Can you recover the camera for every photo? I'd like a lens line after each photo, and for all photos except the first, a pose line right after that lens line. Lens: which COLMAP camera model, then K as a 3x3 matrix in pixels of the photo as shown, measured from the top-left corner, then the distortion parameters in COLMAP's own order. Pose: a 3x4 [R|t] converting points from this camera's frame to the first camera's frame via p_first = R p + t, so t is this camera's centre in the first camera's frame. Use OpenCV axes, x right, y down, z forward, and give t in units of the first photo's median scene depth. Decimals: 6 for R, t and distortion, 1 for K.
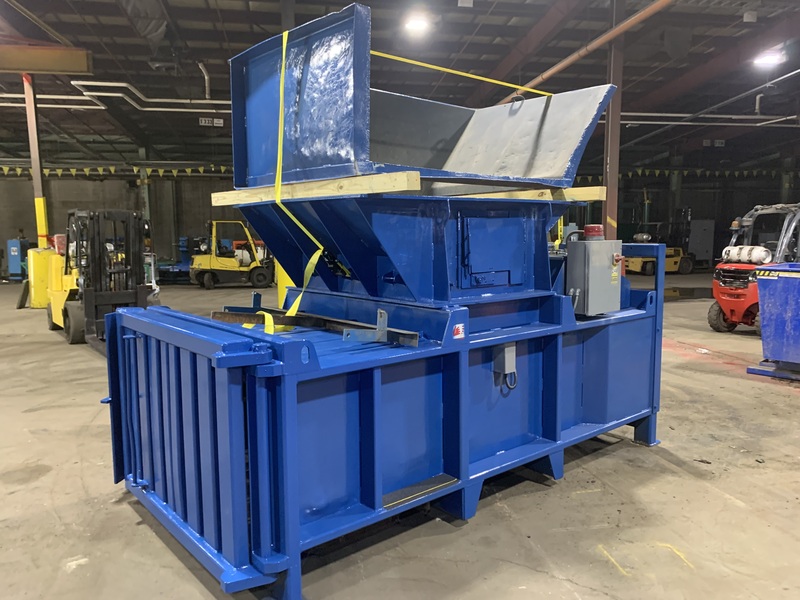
lens RADIAL K [[612.1, 0, 399.3], [0, 612.1, 292.0], [0, 0, 1]] dist [0.015056, 0.001340]
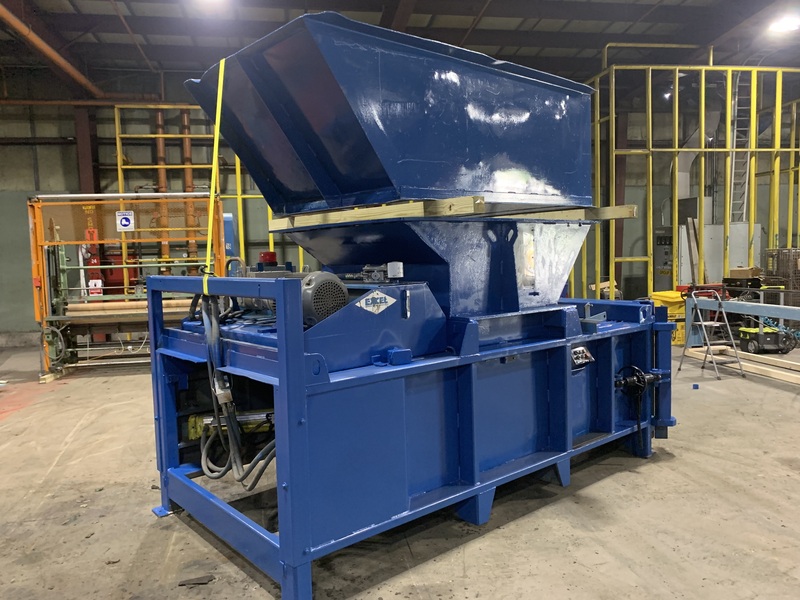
lens RADIAL K [[614.3, 0, 398.6], [0, 614.3, 301.8], [0, 0, 1]] dist [0.007216, 0.000313]
pose [[-0.999396, 0.034741, -0.001218, 0.073291], [0.033995, 0.984039, 0.174674, -0.162654], [0.007267, 0.174527, -0.984626, 1.672105]]
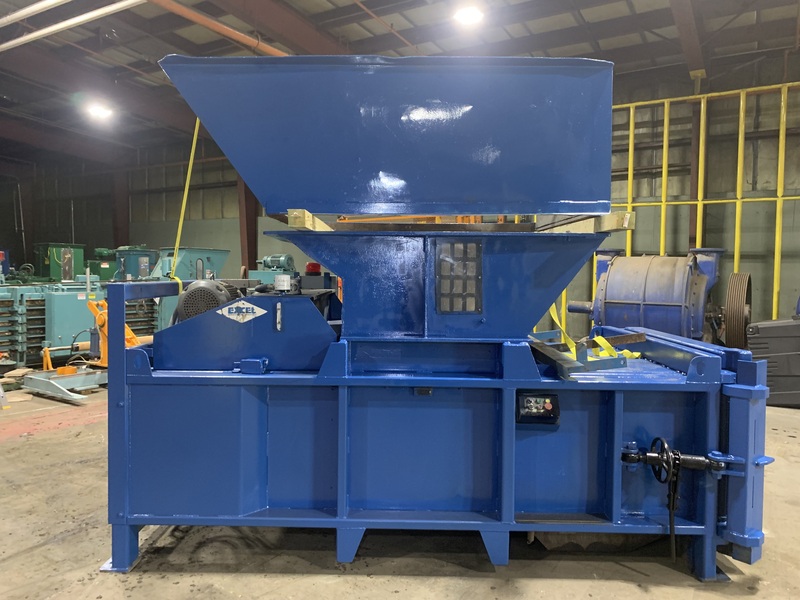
lens RADIAL K [[614.6, 0, 398.2], [0, 614.6, 295.3], [0, 0, 1]] dist [0.008504, 0.000627]
pose [[-0.754445, -0.026826, 0.655814, -0.473352], [0.060704, 0.992030, 0.110412, -0.134116], [-0.653550, 0.123110, -0.746804, 1.437833]]
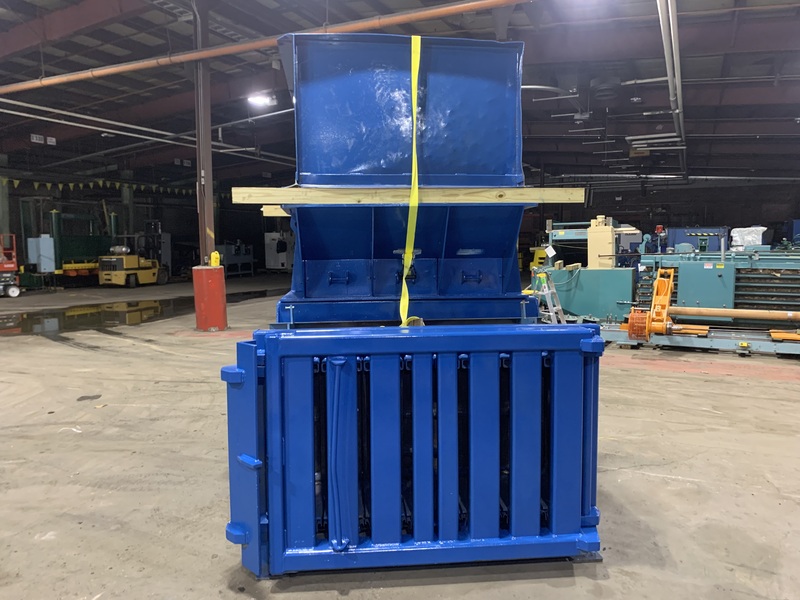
lens RADIAL K [[612.1, 0, 399.3], [0, 612.1, 292.0], [0, 0, 1]] dist [0.015056, 0.001340]
pose [[0.577906, -0.065765, 0.813449, -0.698724], [0.084227, 0.996231, 0.020704, -0.020094], [-0.811745, 0.056549, 0.581268, 0.309691]]
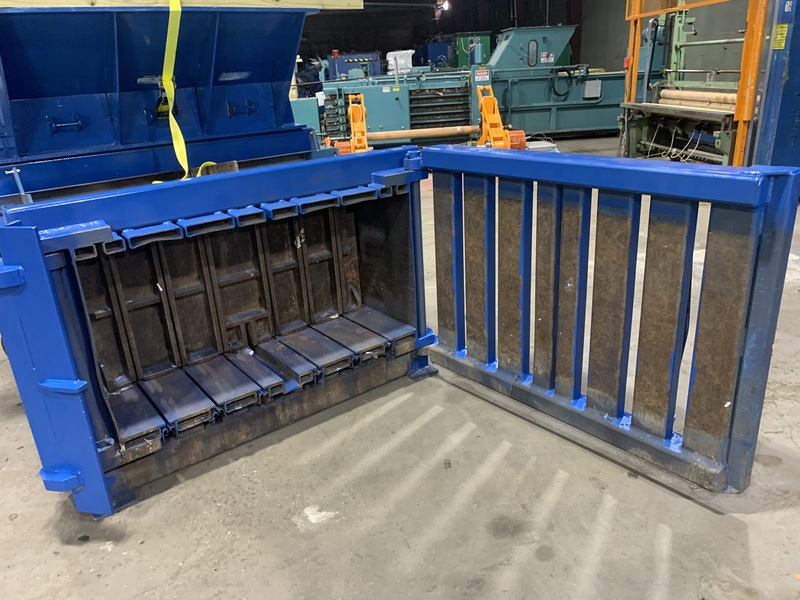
lens RADIAL K [[614.3, 0, 398.6], [0, 614.3, 301.8], [0, 0, 1]] dist [0.007216, 0.000313]
pose [[0.055017, -0.356225, 0.932779, -0.681346], [0.157053, 0.925653, 0.344240, -0.023195], [-0.986056, 0.127557, 0.106873, 0.478642]]
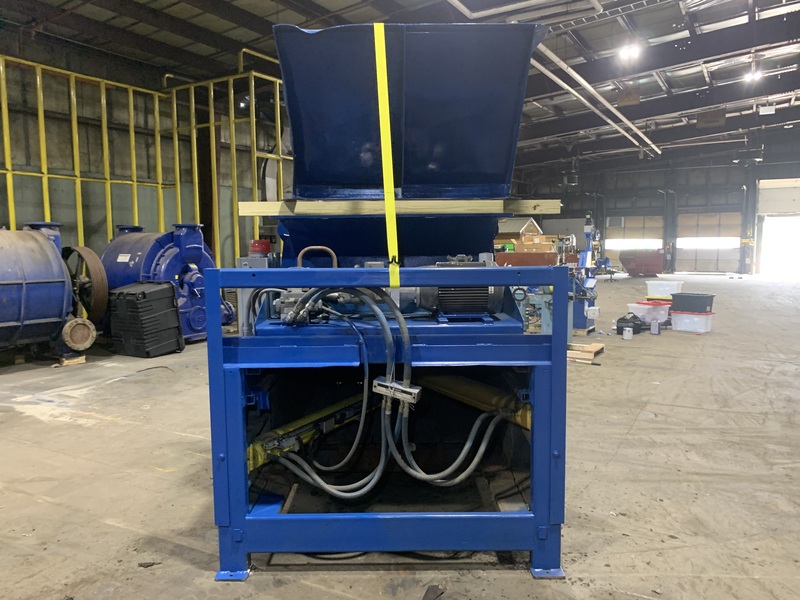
lens RADIAL K [[614.3, 0, 398.6], [0, 614.3, 301.8], [0, 0, 1]] dist [0.007216, 0.000313]
pose [[-0.644714, 0.086138, -0.759555, 0.713382], [-0.062575, 0.984349, 0.164745, -0.145898], [0.761858, 0.153743, -0.629234, 1.405671]]
